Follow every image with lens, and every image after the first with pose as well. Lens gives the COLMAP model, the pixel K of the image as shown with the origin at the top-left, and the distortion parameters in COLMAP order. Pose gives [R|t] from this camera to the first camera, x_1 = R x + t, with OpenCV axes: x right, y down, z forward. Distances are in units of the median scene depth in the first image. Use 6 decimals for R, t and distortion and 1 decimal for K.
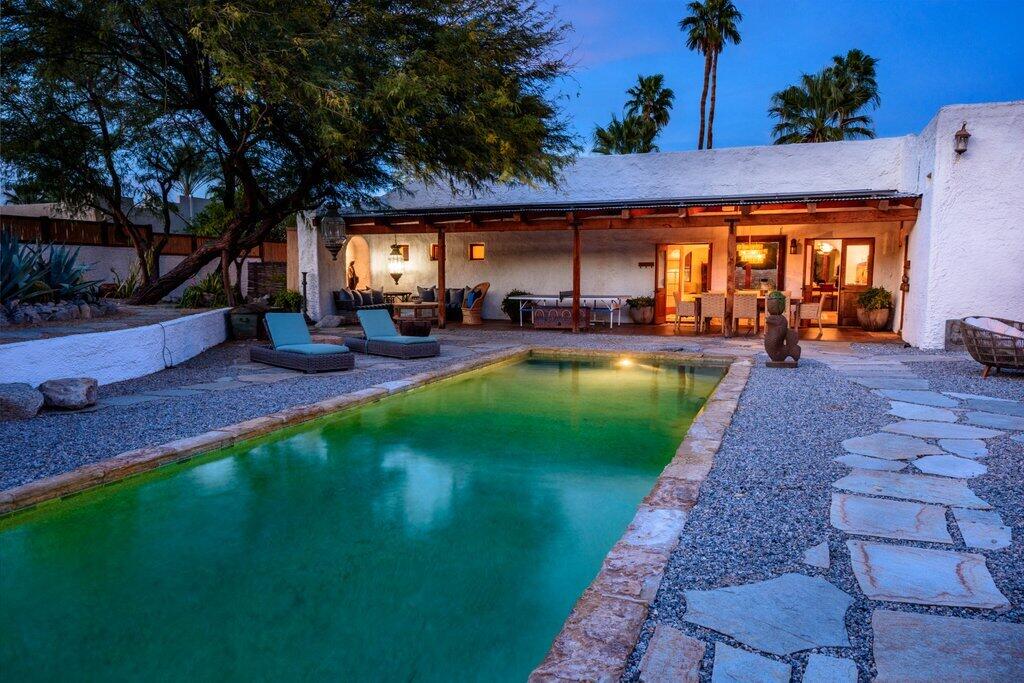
lens RADIAL K [[717.4, 0, 509.9], [0, 717.4, 351.2], [0, 0, 1]] dist [0.024612, -0.003113]
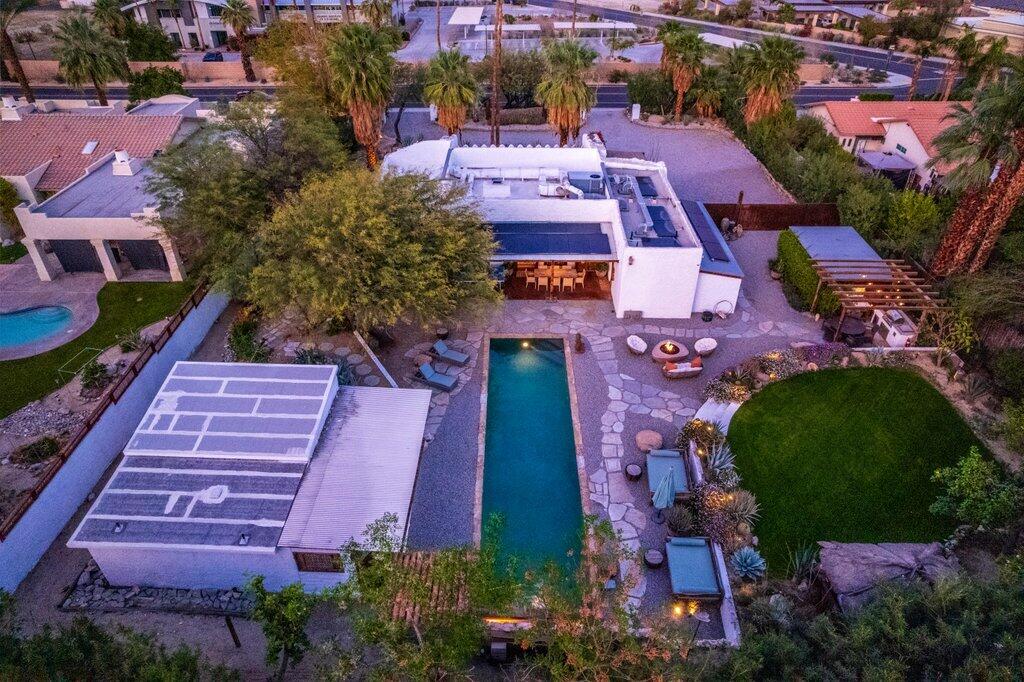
lens RADIAL K [[656.1, 0, 512.0], [0, 656.1, 341.0], [0, 0, 1]] dist [-0.062939, 0.048773]
pose [[0.931521, -0.210866, 0.296317, -1.853404], [0.041087, 0.870559, 0.490345, -3.529302], [-0.361358, -0.444592, 0.819609, -3.118568]]
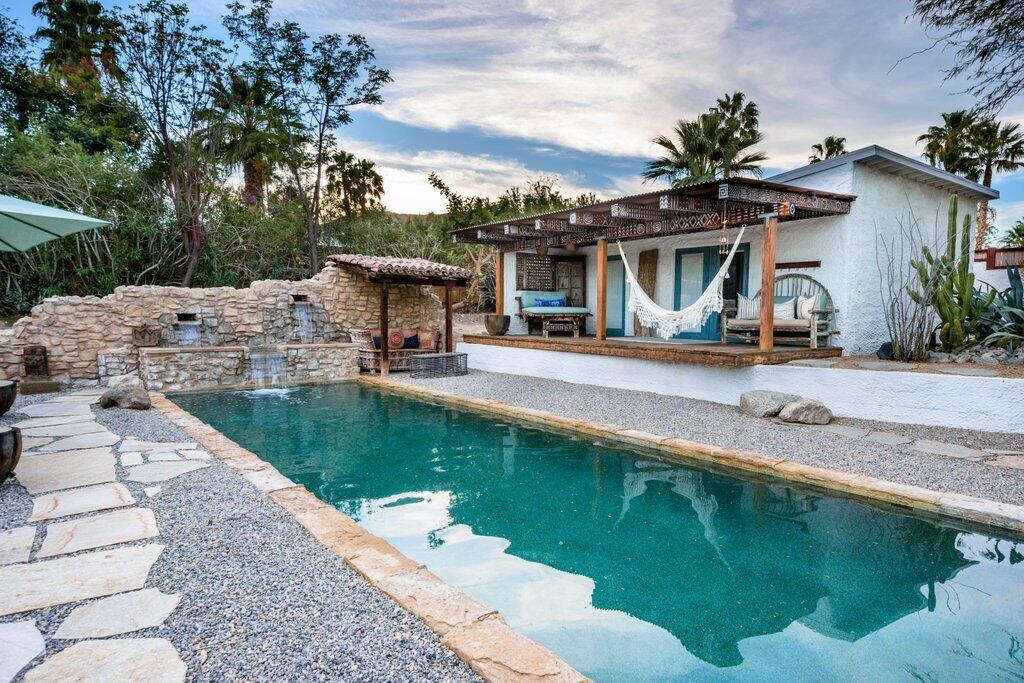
lens RADIAL K [[605.2, 0, 513.2], [0, 605.2, 353.7], [0, 0, 1]] dist [0.003095, -0.001087]
pose [[-0.502231, 0.055151, -0.862973, 0.894253], [-0.103149, 0.987018, 0.123109, -0.195414], [0.858559, 0.150844, -0.490022, 1.762995]]
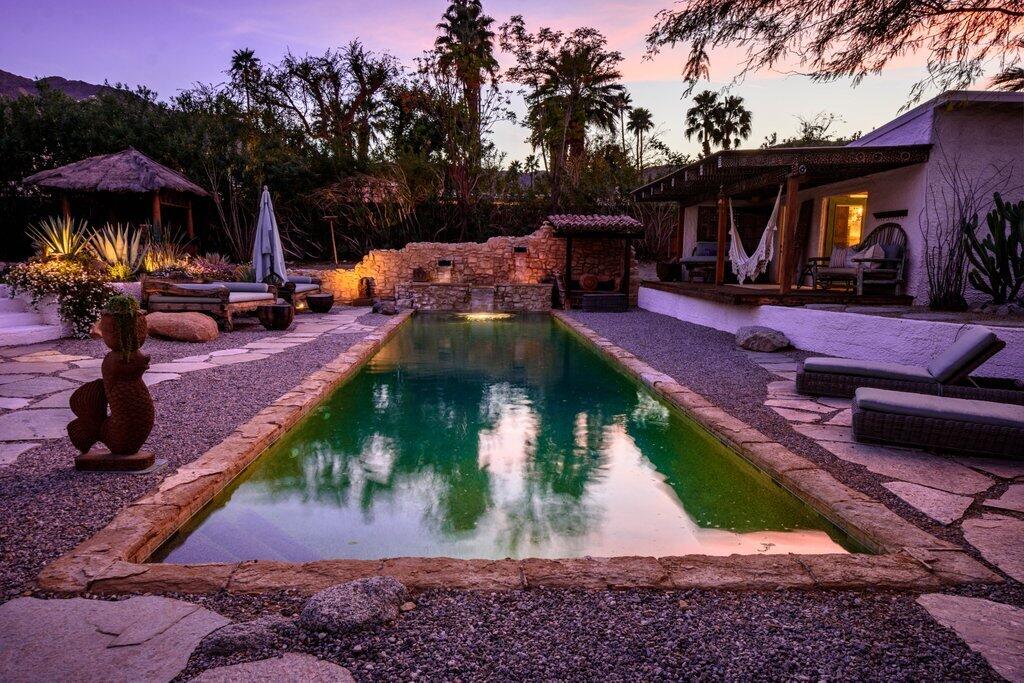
lens RADIAL K [[683.5, 0, 512.6], [0, 683.5, 363.0], [0, 0, 1]] dist [0.005870, -0.000380]
pose [[-0.912871, 0.049510, -0.405235, 0.761691], [-0.057875, 0.966899, 0.248507, -0.382410], [0.404125, 0.250308, -0.879789, 3.466271]]
